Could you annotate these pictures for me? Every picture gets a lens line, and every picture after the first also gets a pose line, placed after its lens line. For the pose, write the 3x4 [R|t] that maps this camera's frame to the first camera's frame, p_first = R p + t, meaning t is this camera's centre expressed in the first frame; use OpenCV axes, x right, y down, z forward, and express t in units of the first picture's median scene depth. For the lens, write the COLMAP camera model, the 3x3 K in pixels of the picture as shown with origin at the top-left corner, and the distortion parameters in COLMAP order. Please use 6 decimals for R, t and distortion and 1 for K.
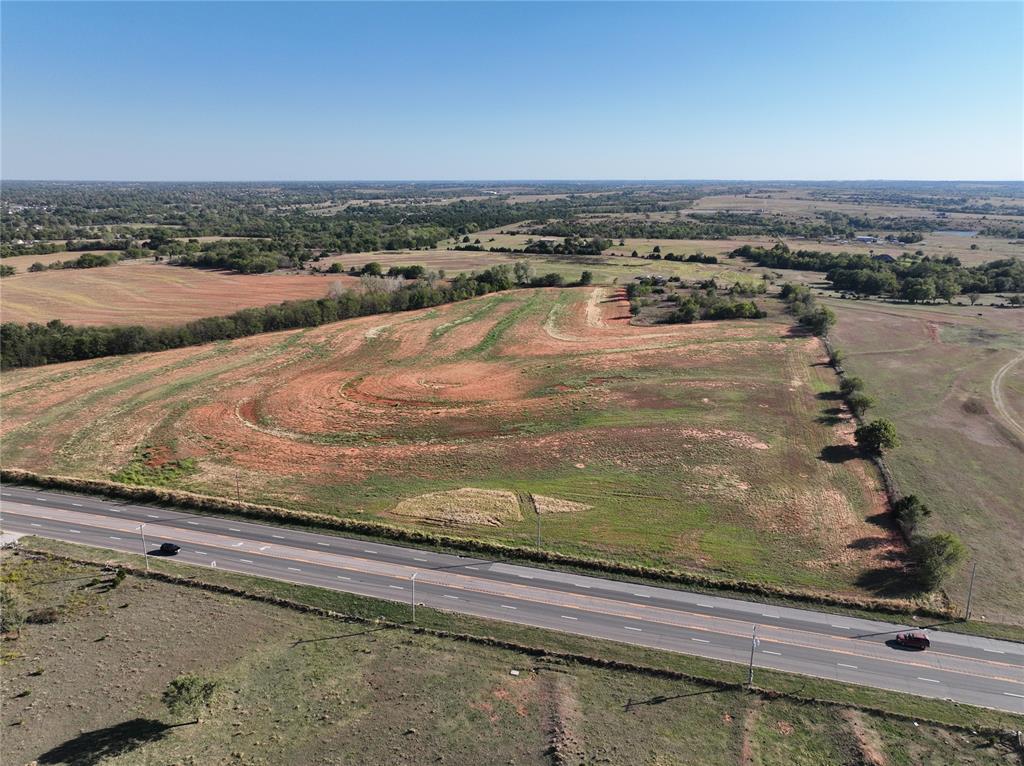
lens RADIAL K [[720.6, 0, 511.8], [0, 720.6, 379.0], [0, 0, 1]] dist [-0.002463, 0.020497]
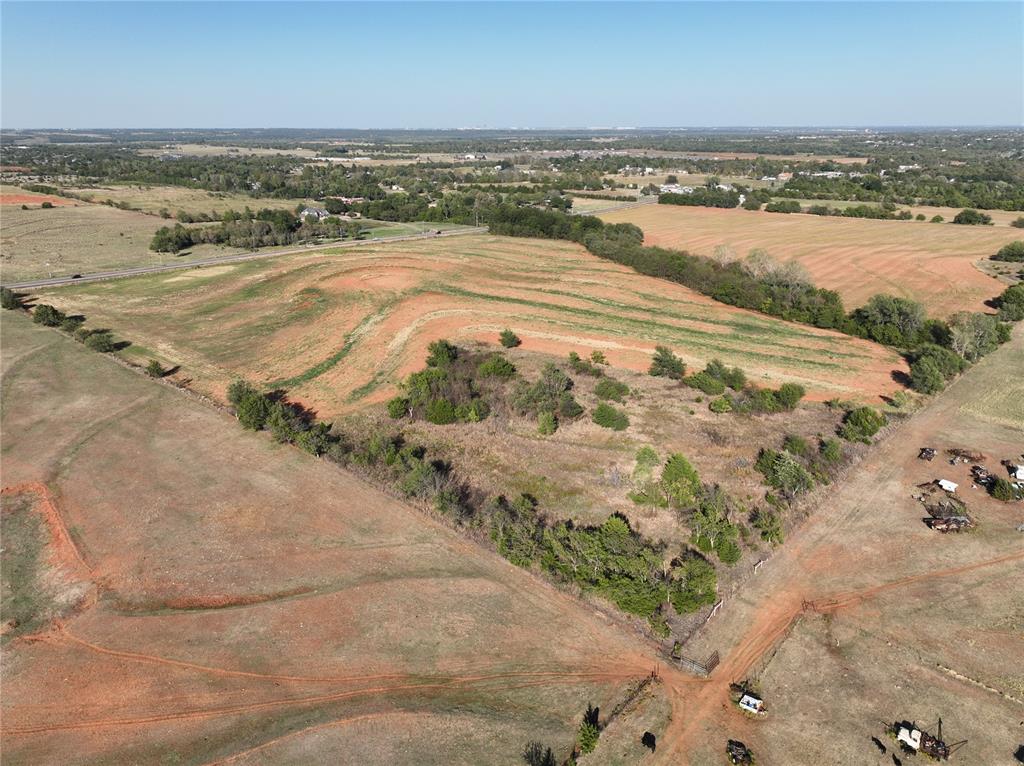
lens RADIAL K [[720.6, 0, 511.9], [0, 720.6, 381.1], [0, 0, 1]] dist [-0.002463, 0.020497]
pose [[-0.419073, 0.306304, -0.854725, 0.625328], [-0.242003, 0.869640, 0.430304, -0.290254], [0.875107, 0.387175, -0.290316, 1.028182]]
